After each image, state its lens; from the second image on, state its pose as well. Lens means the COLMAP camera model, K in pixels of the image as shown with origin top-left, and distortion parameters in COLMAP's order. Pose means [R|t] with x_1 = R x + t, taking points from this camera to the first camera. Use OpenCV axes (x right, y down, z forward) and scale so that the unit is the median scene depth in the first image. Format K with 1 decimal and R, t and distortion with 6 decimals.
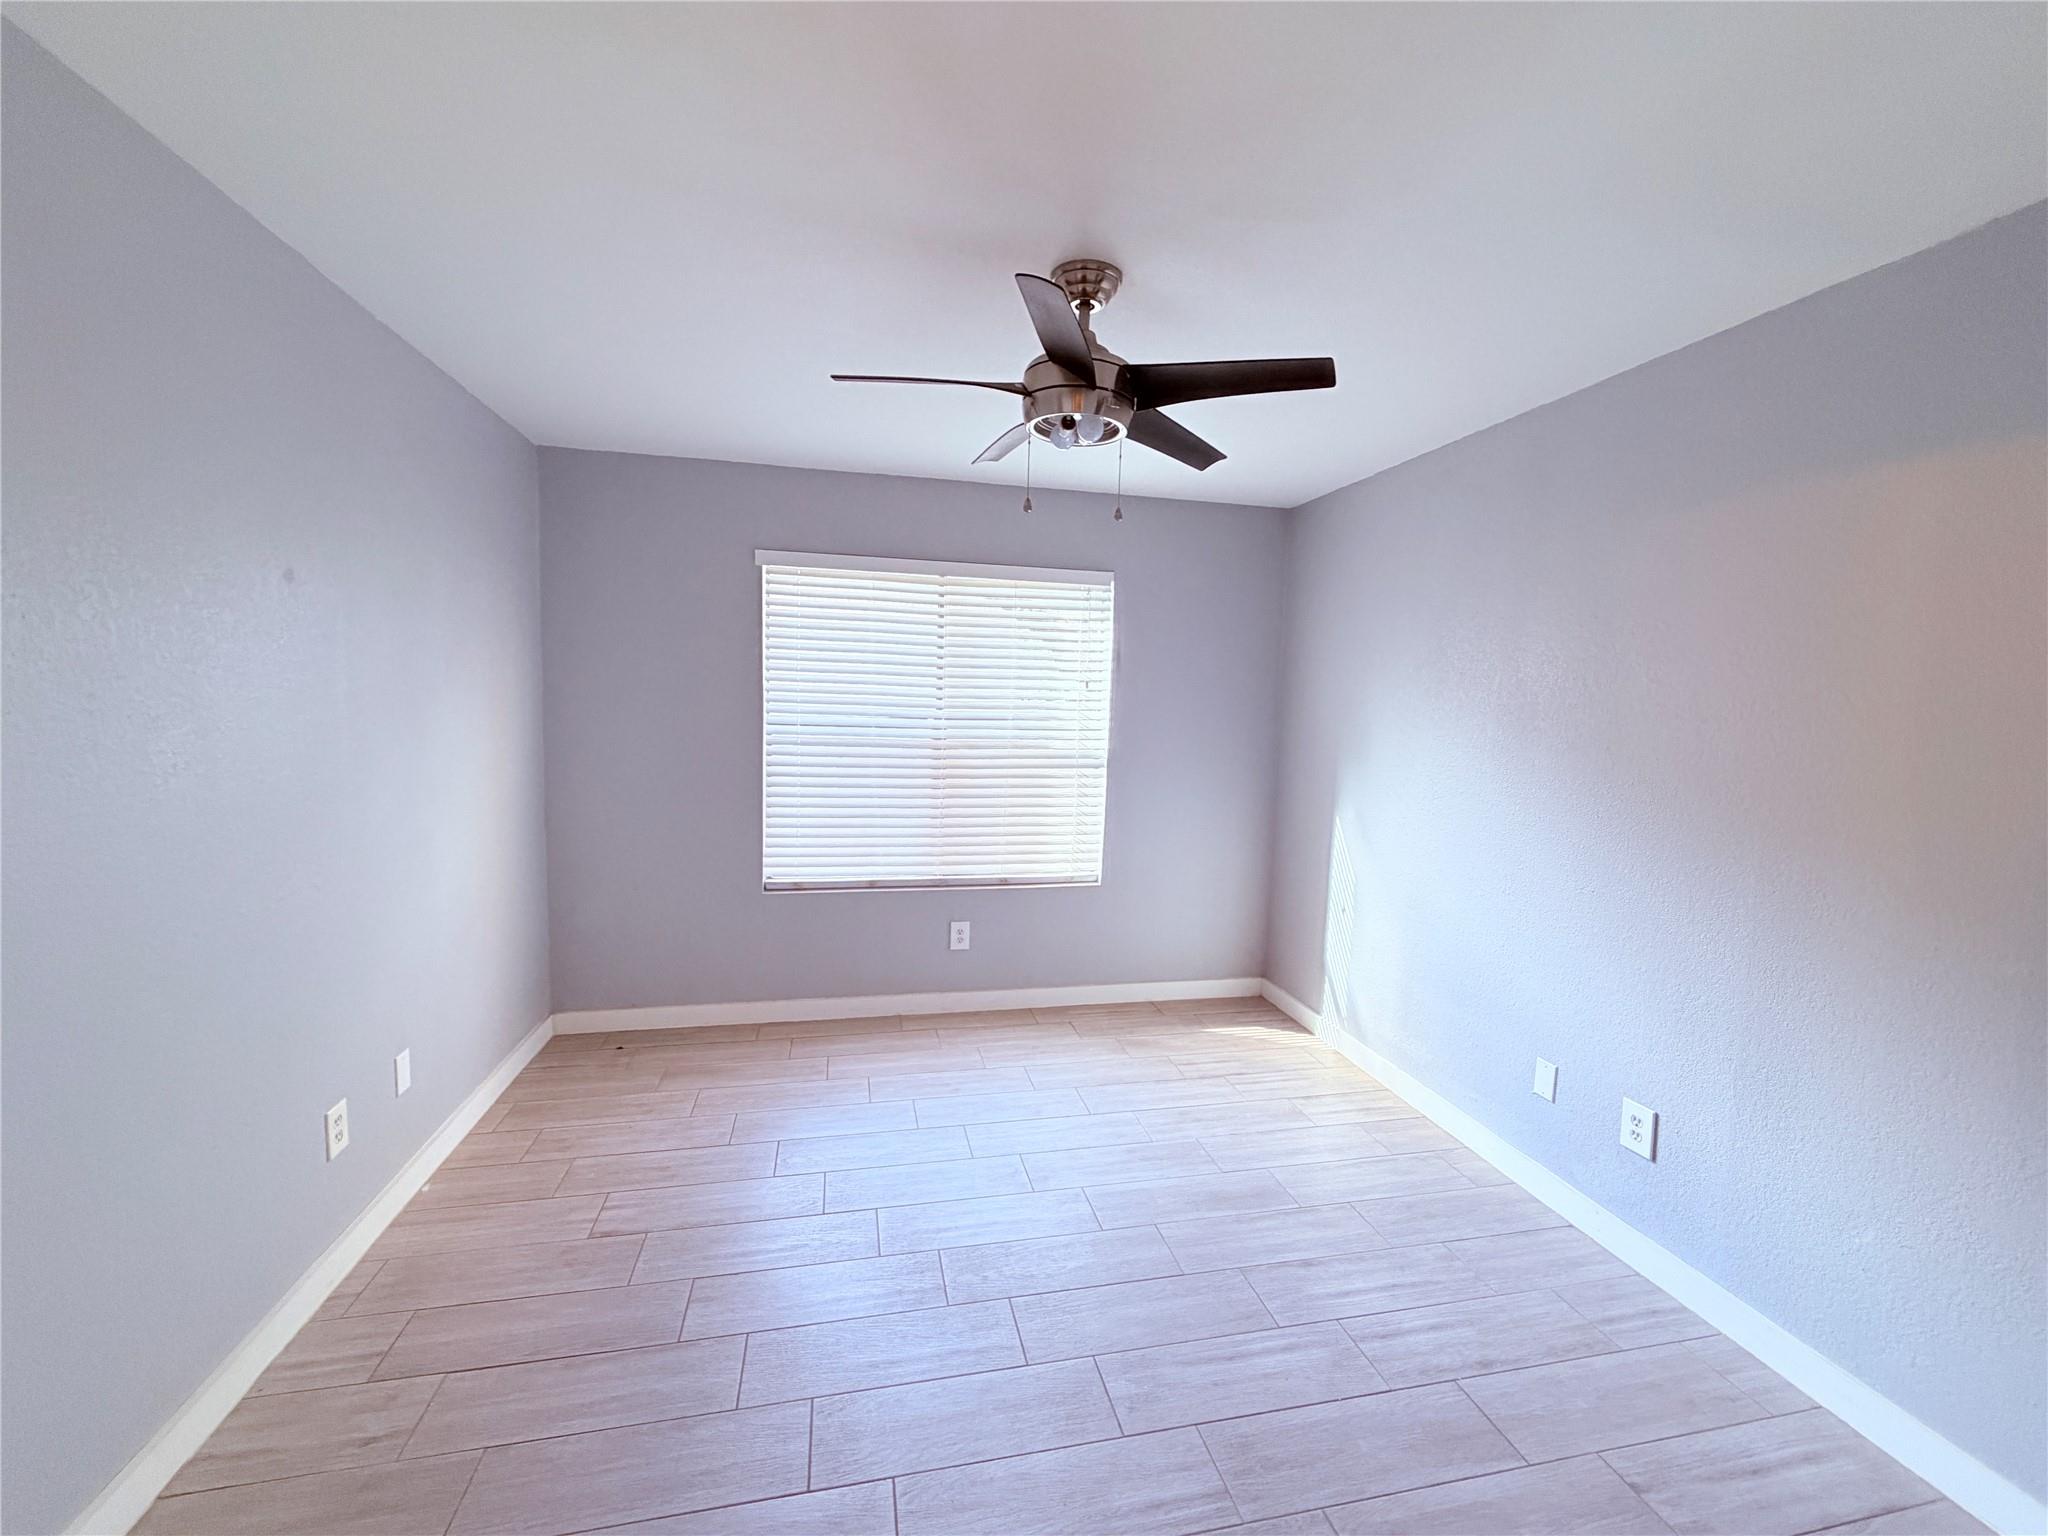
lens RADIAL K [[818.1, 0, 1020.1], [0, 818.1, 768.5], [0, 0, 1]] dist [0.000610, -0.000290]
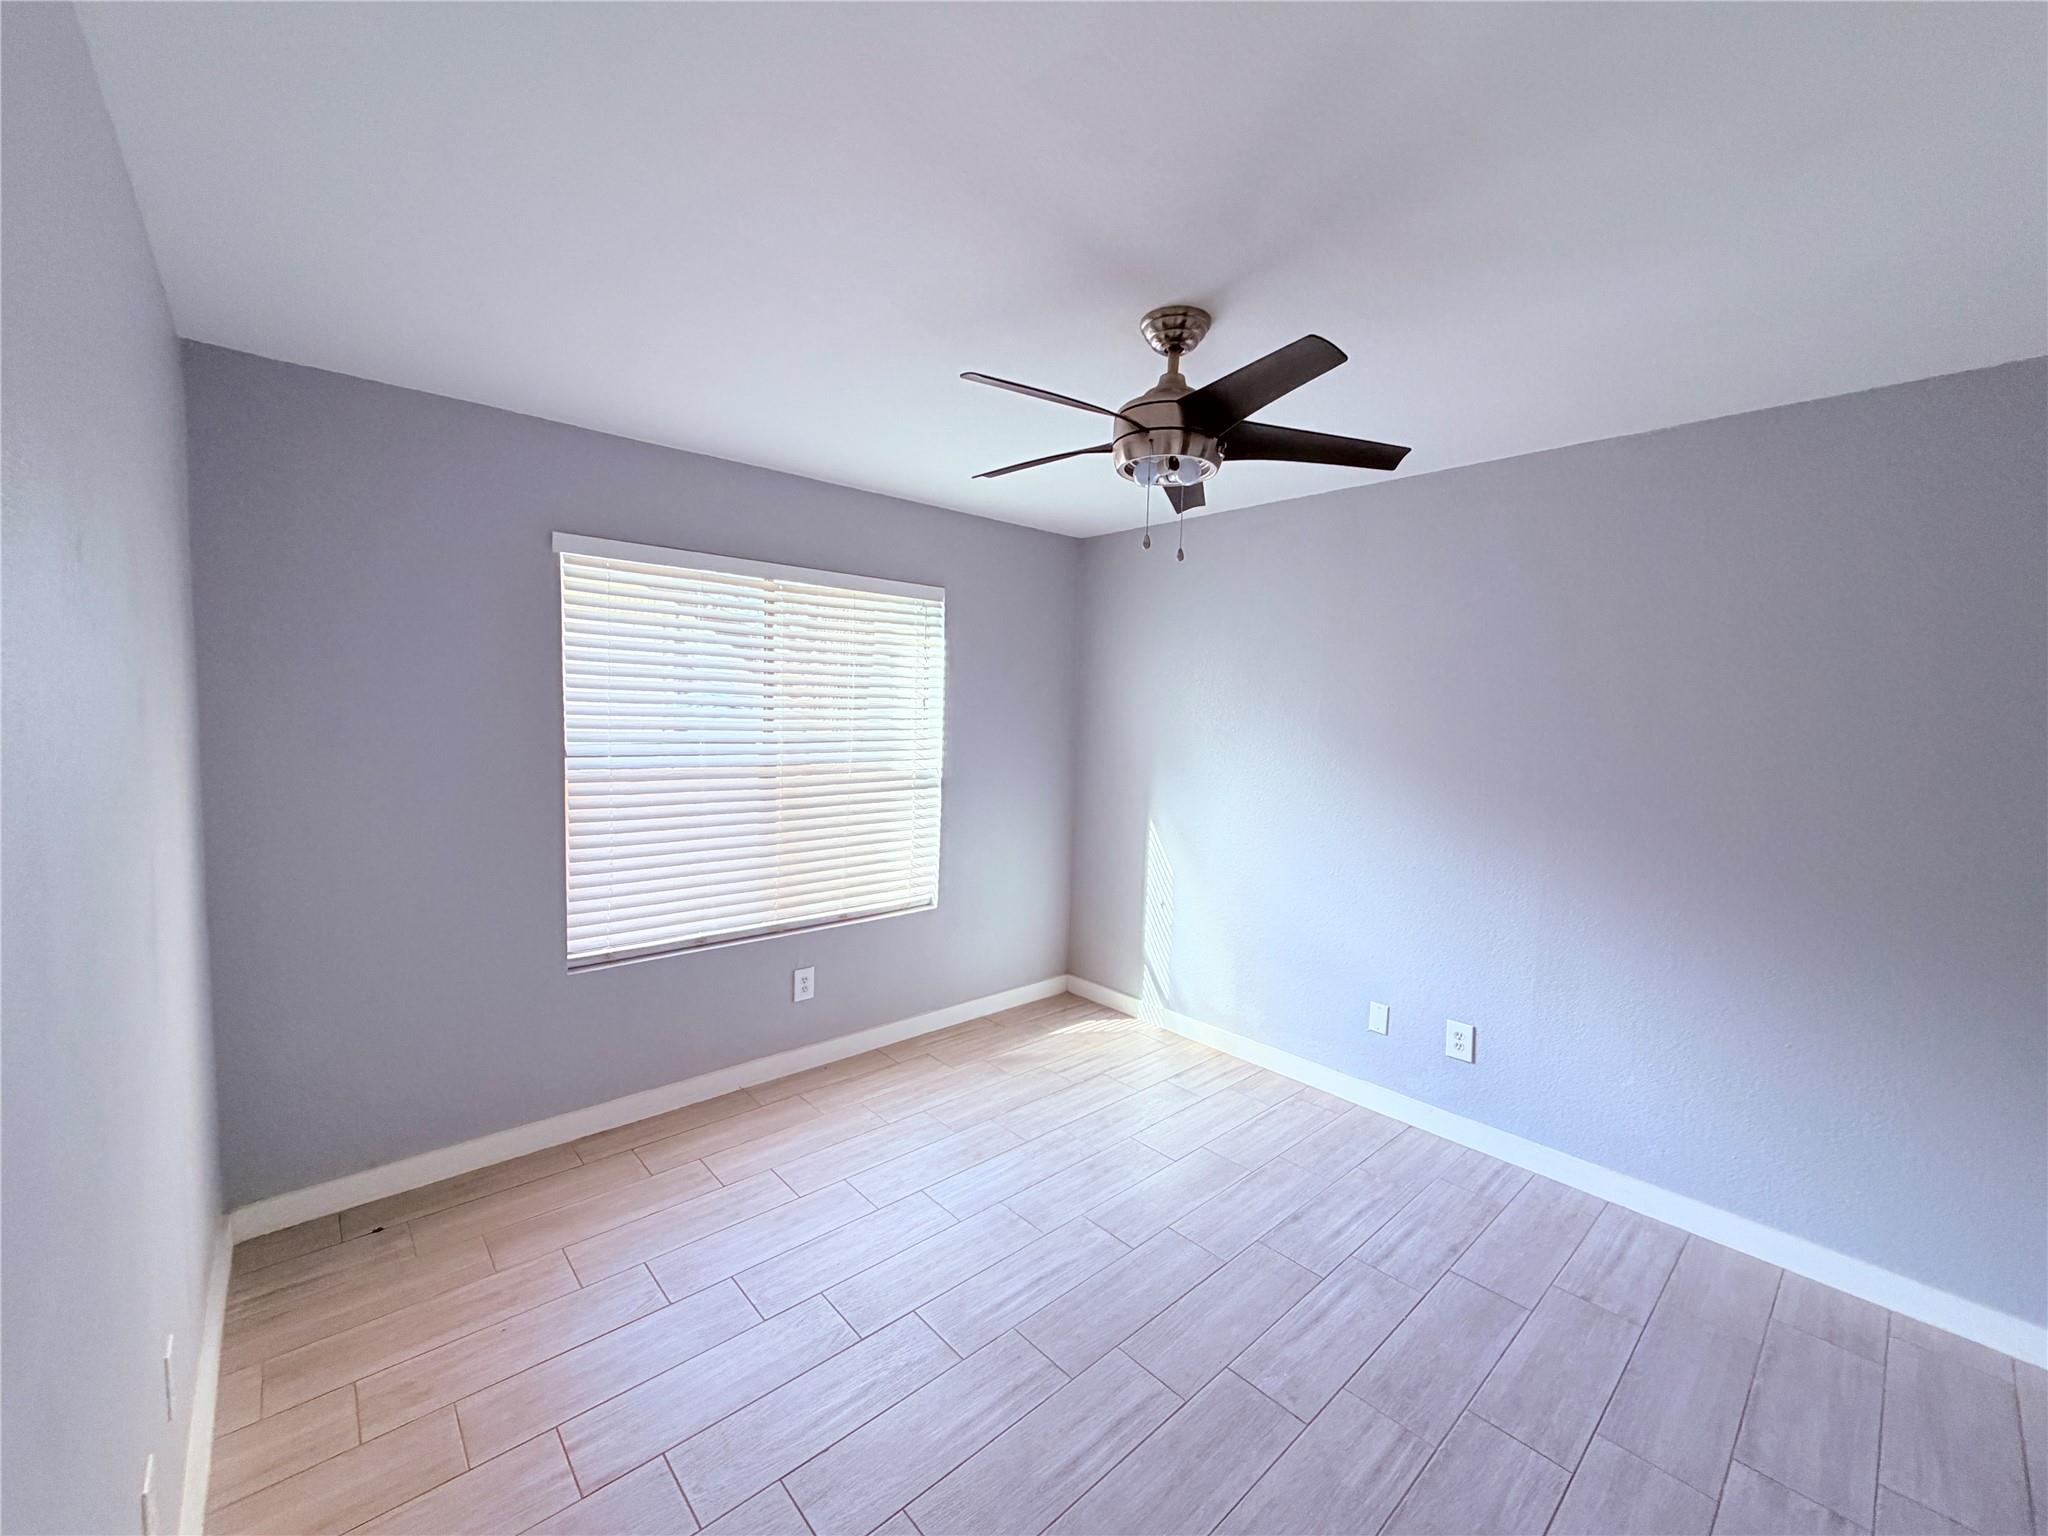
lens RADIAL K [[818.1, 0, 1020.1], [0, 818.1, 768.5], [0, 0, 1]] dist [0.000610, -0.000290]
pose [[0.868622, -0.043031, 0.493603, -0.318741], [0.042444, 0.999022, 0.012402, -0.034203], [-0.493654, 0.010177, 0.869599, 0.111821]]
